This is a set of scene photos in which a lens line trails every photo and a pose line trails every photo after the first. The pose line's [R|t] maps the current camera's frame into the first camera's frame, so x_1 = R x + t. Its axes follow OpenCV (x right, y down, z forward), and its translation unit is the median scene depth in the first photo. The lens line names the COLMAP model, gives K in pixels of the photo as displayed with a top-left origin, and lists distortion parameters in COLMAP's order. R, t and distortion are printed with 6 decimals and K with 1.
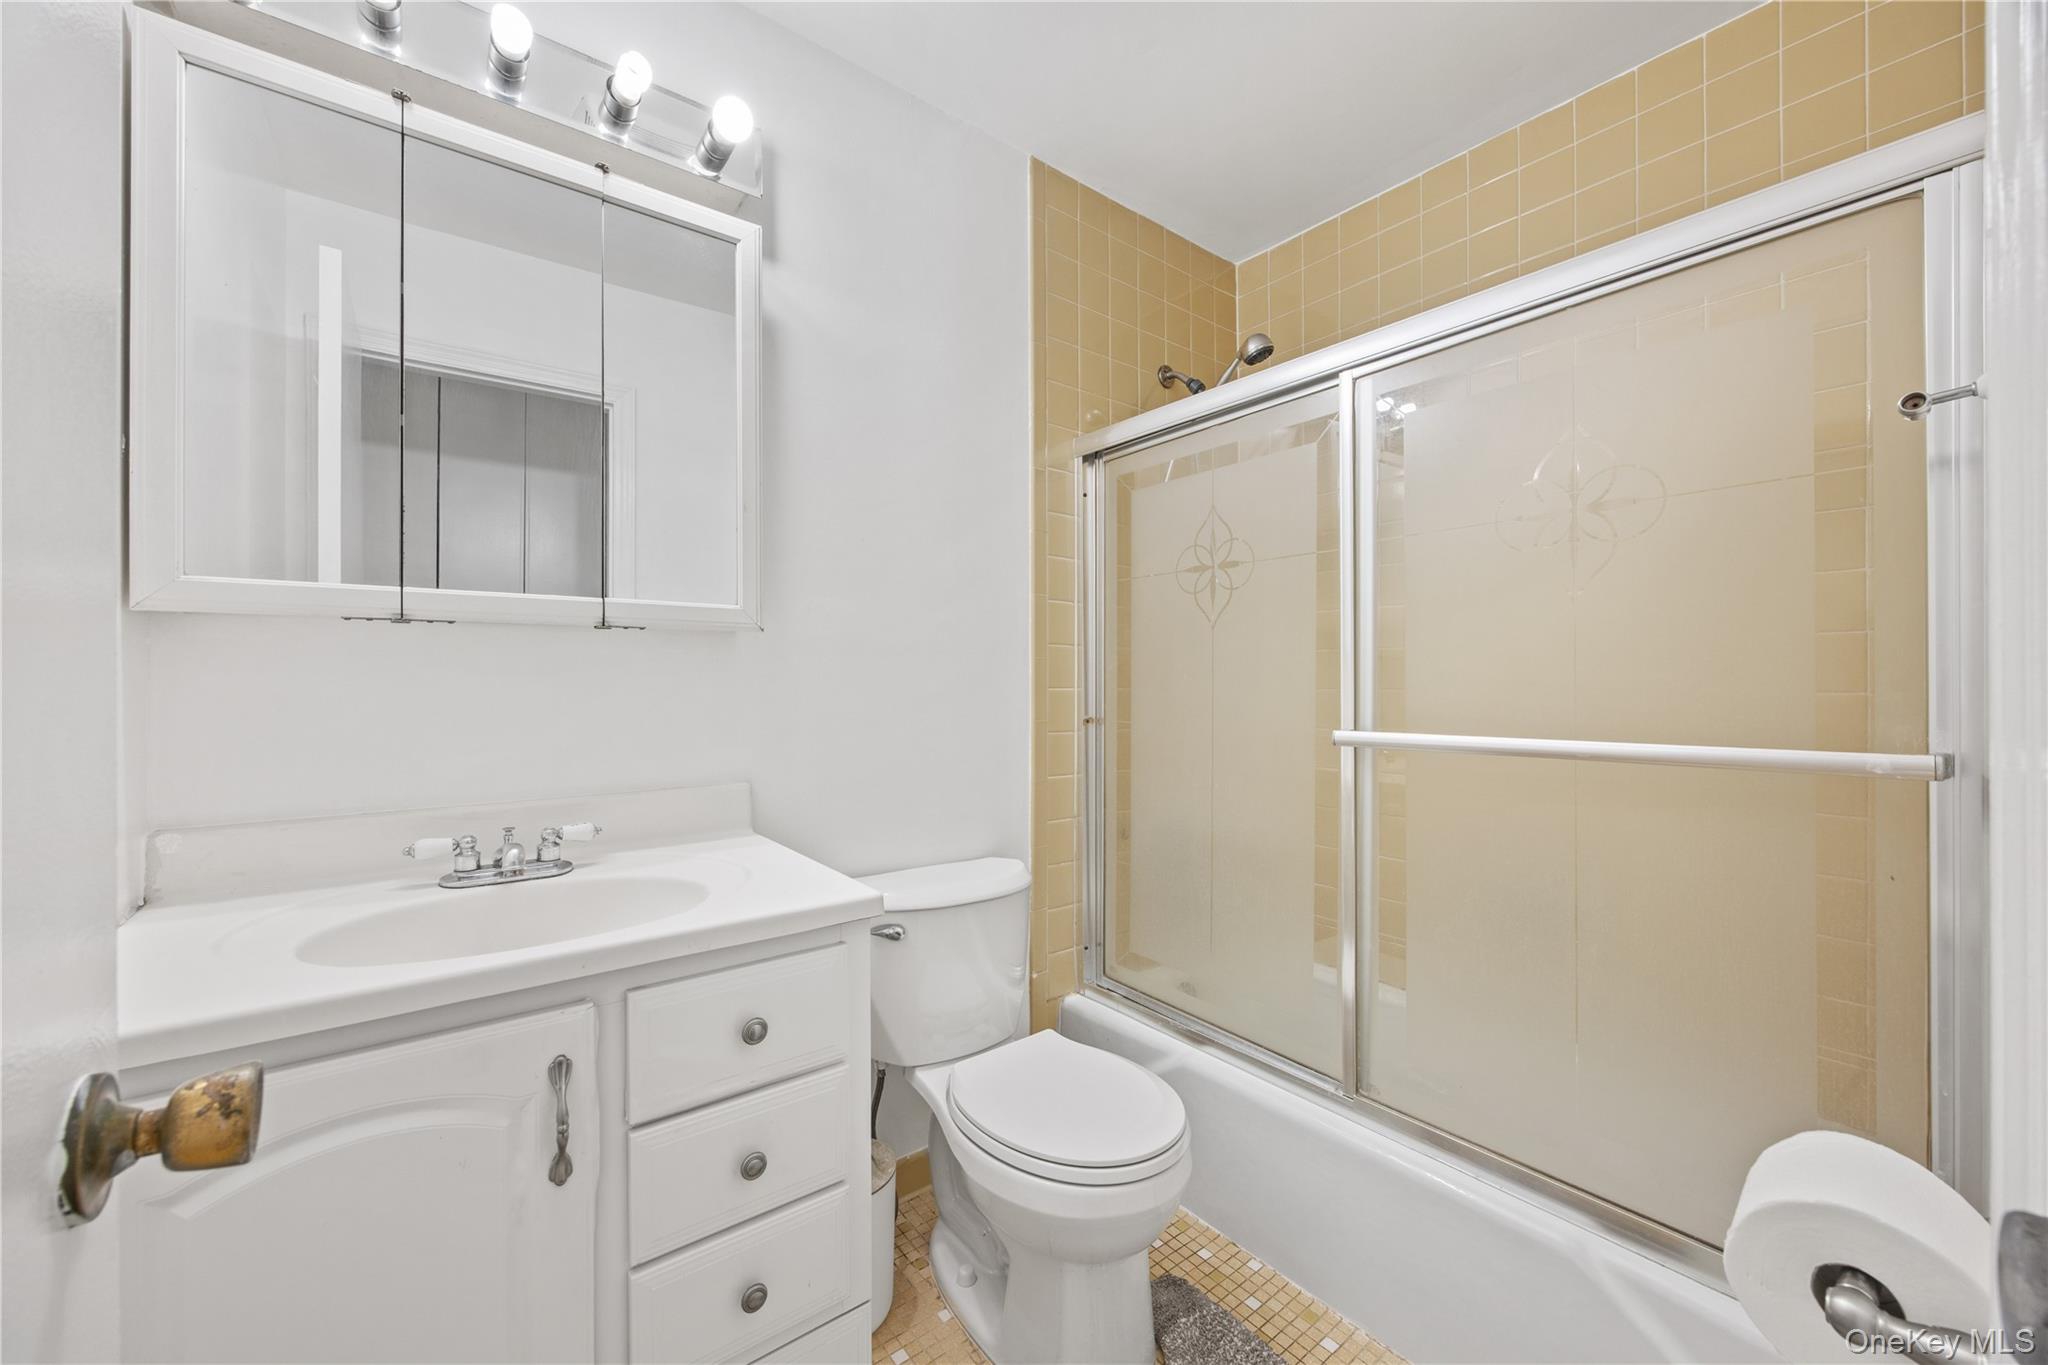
lens RADIAL K [[792.1, 0, 1027.3], [0, 792.1, 695.1], [0, 0, 1]] dist [-0.000725, 0.000099]
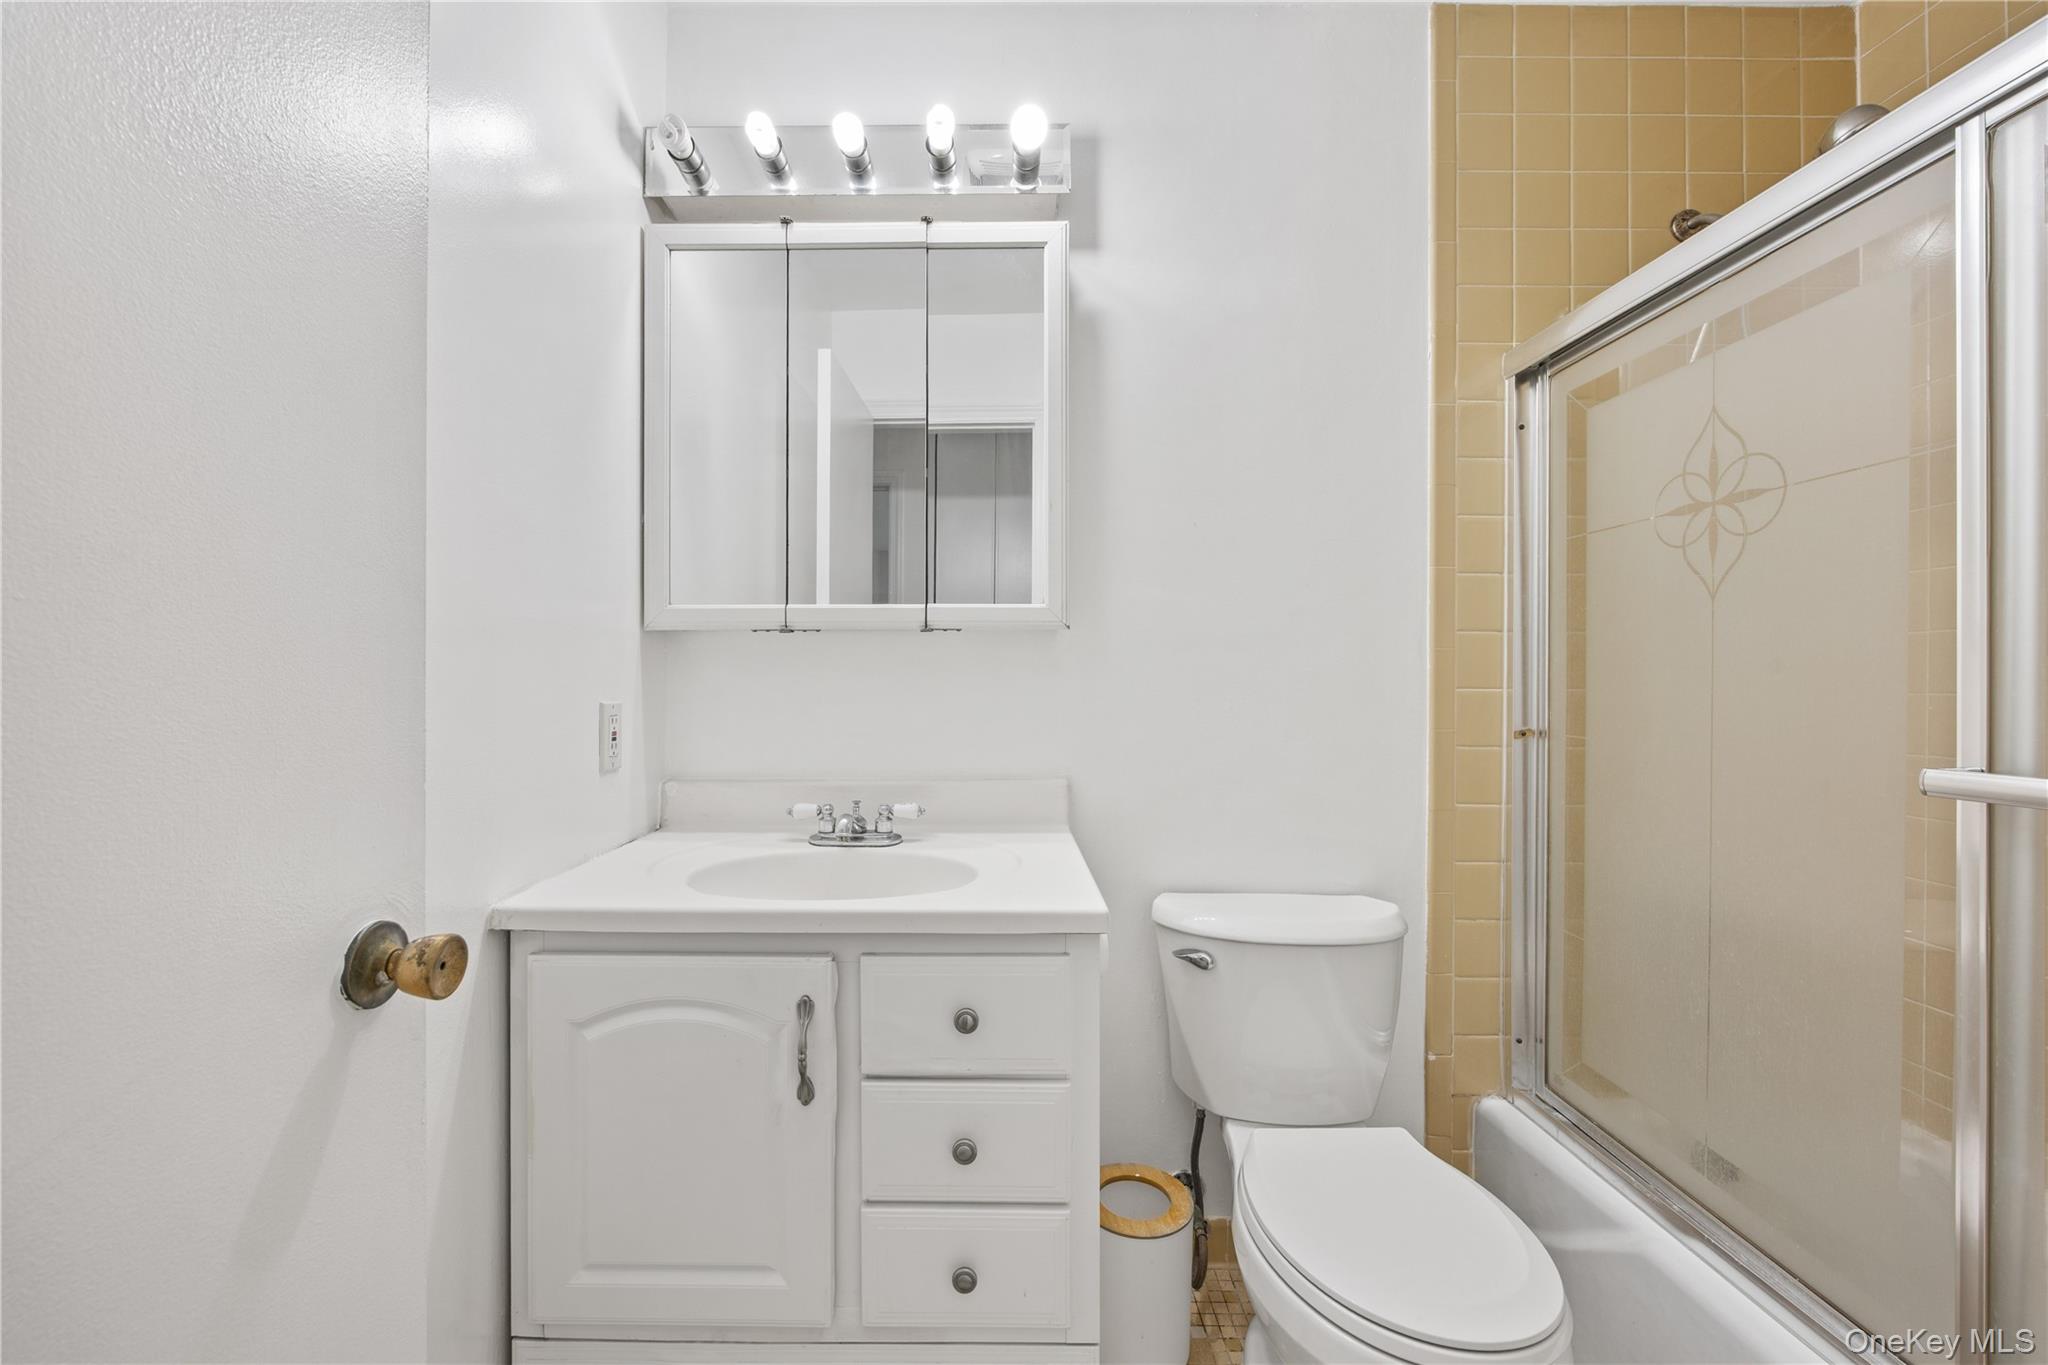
lens RADIAL K [[831.5, 0, 1019.0], [0, 831.5, 694.4], [0, 0, 1]] dist [-0.000283, -0.000531]
pose [[0.780540, 0.013816, -0.624953, 0.254983], [-0.012999, 0.999898, 0.005870, -0.003154], [0.624971, 0.003542, 0.780640, 0.137302]]
